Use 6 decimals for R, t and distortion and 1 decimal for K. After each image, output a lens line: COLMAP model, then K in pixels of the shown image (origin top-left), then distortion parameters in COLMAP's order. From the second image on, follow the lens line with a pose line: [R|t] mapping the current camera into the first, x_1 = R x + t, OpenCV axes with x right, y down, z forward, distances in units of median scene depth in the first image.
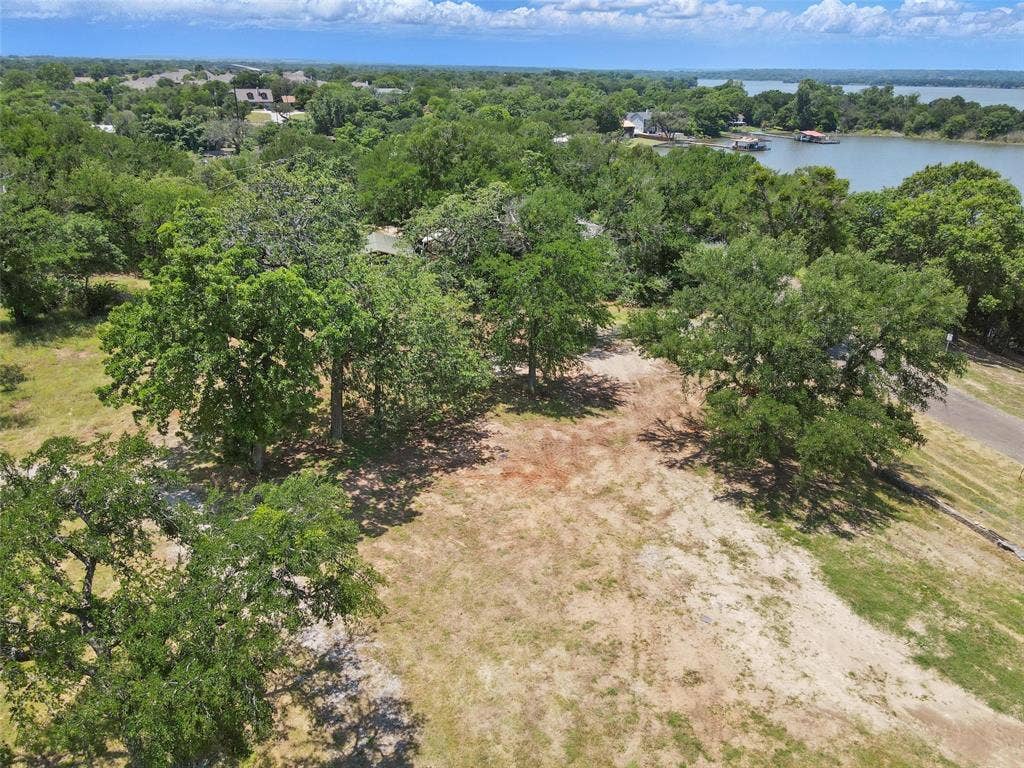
lens RADIAL K [[752.8, 0, 510.9], [0, 752.8, 380.5], [0, 0, 1]] dist [0.010420, 0.009589]
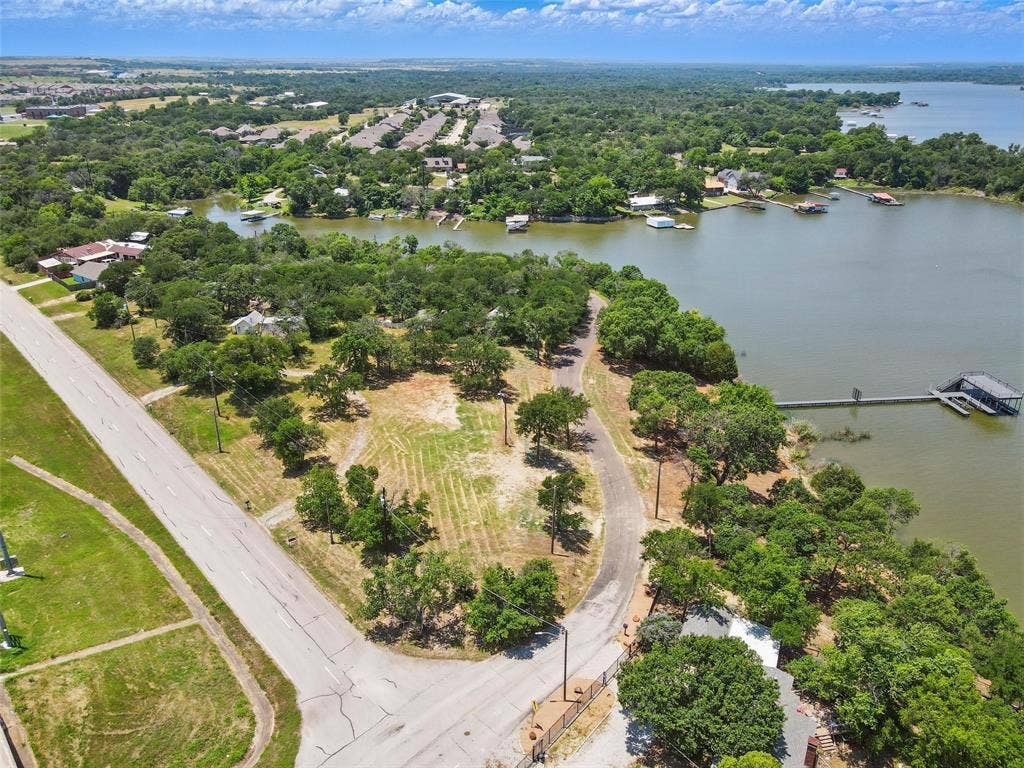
lens RADIAL K [[752.8, 0, 510.9], [0, 752.8, 380.5], [0, 0, 1]] dist [0.010420, 0.009589]
pose [[0.964303, 0.094101, -0.247518, 1.651271], [-0.092732, 0.995542, 0.017212, -0.028411], [0.248034, 0.006355, 0.968730, -3.139246]]
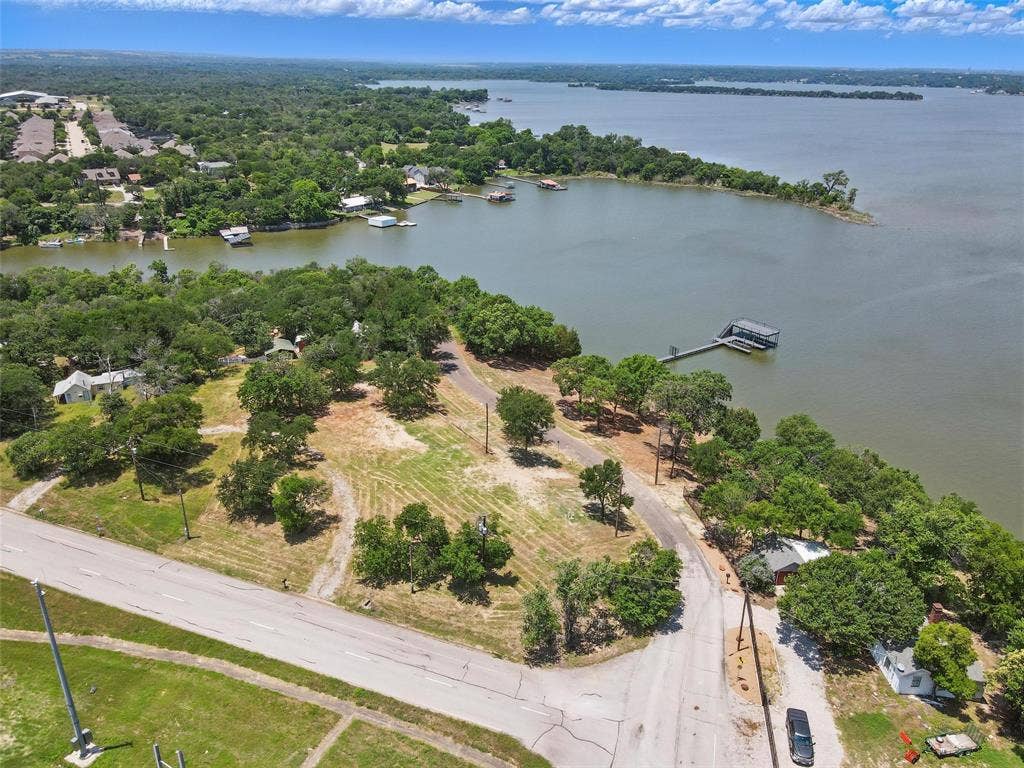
lens RADIAL K [[752.8, 0, 510.9], [0, 752.8, 380.5], [0, 0, 1]] dist [0.010420, 0.009589]
pose [[0.971100, -0.092099, 0.220186, 0.035118], [0.089607, 0.995749, 0.021299, -0.075934], [-0.221212, -0.000953, 0.975225, -3.205483]]
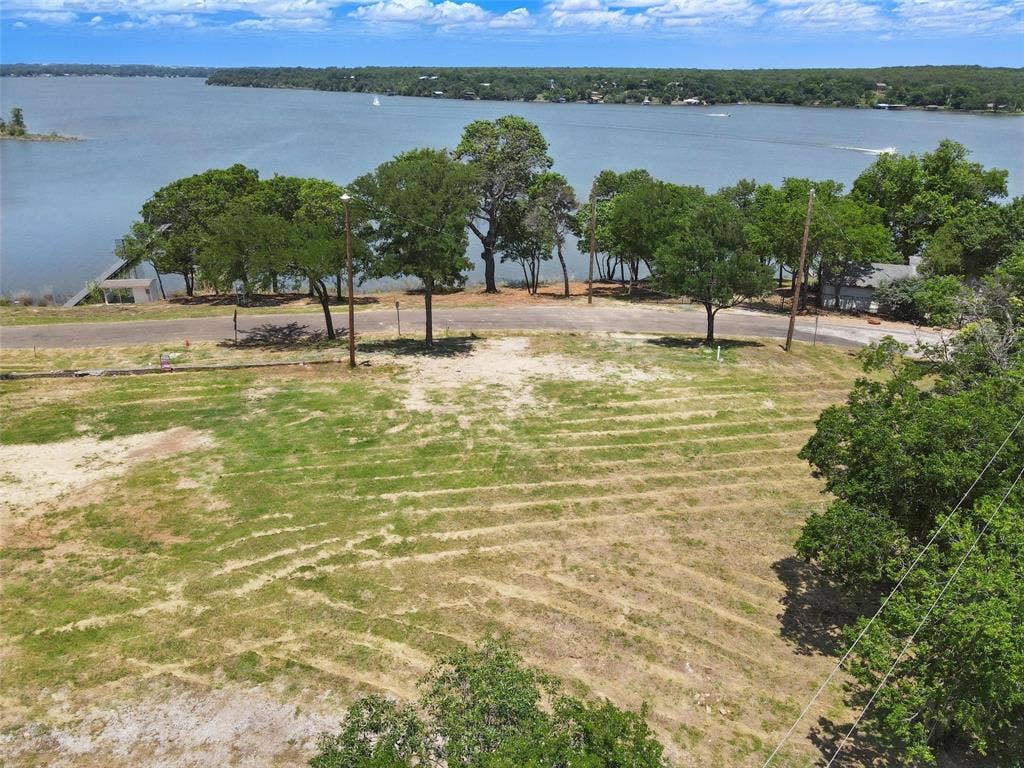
lens RADIAL K [[752.8, 0, 510.9], [0, 752.8, 380.5], [0, 0, 1]] dist [0.010420, 0.009589]
pose [[0.190793, -0.380357, 0.904946, -0.376338], [0.367182, 0.882611, 0.293555, 0.103860], [-0.910371, 0.276271, 0.308056, -0.090773]]
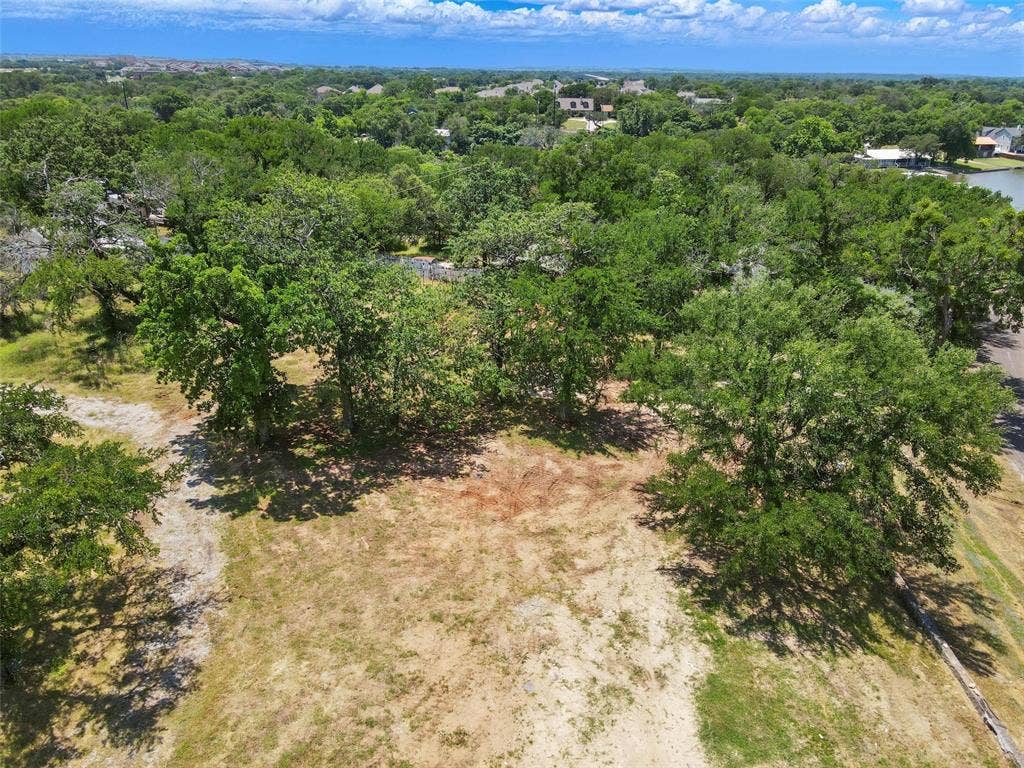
lens RADIAL K [[752.8, 0, 510.9], [0, 752.8, 380.5], [0, 0, 1]] dist [0.010420, 0.009589]
pose [[0.908079, 0.156282, -0.388545, 0.414032], [-0.160059, 0.986843, 0.022855, -0.055380], [0.387005, 0.041435, 0.921146, 0.094715]]
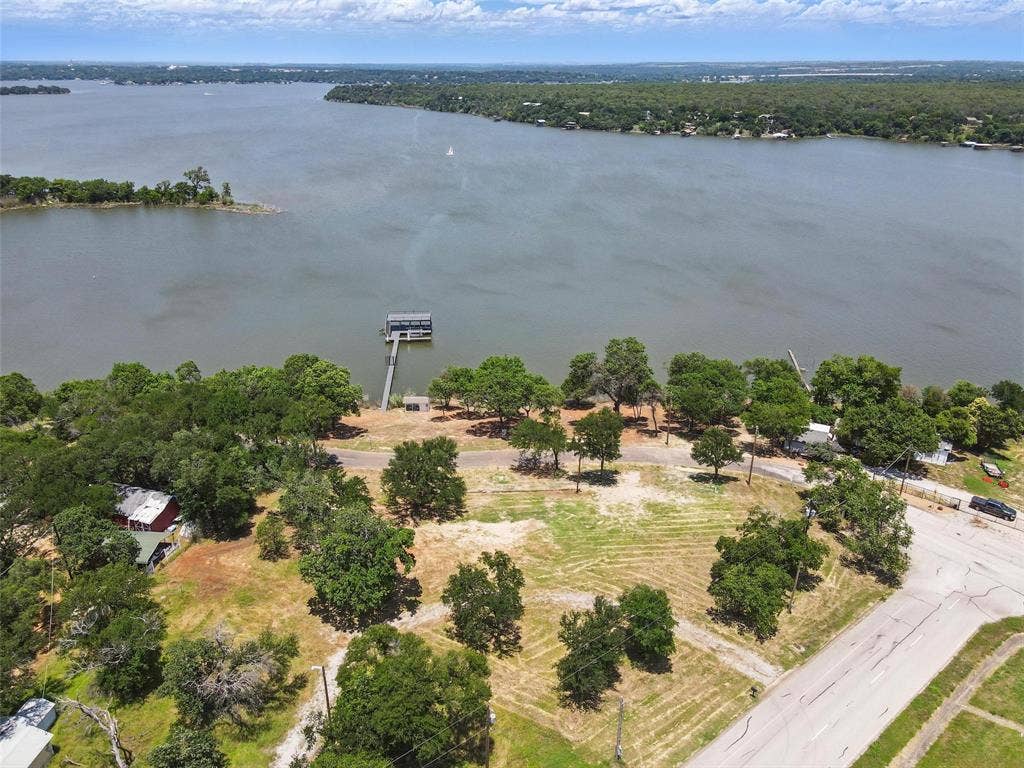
lens RADIAL K [[751.4, 0, 507.2], [0, 751.4, 388.6], [0, 0, 1]] dist [0.008571, 0.004361]
pose [[0.305632, -0.392563, 0.867458, -2.184122], [0.367441, 0.889108, 0.272900, -1.124572], [-0.878394, 0.235332, 0.415983, -0.737526]]
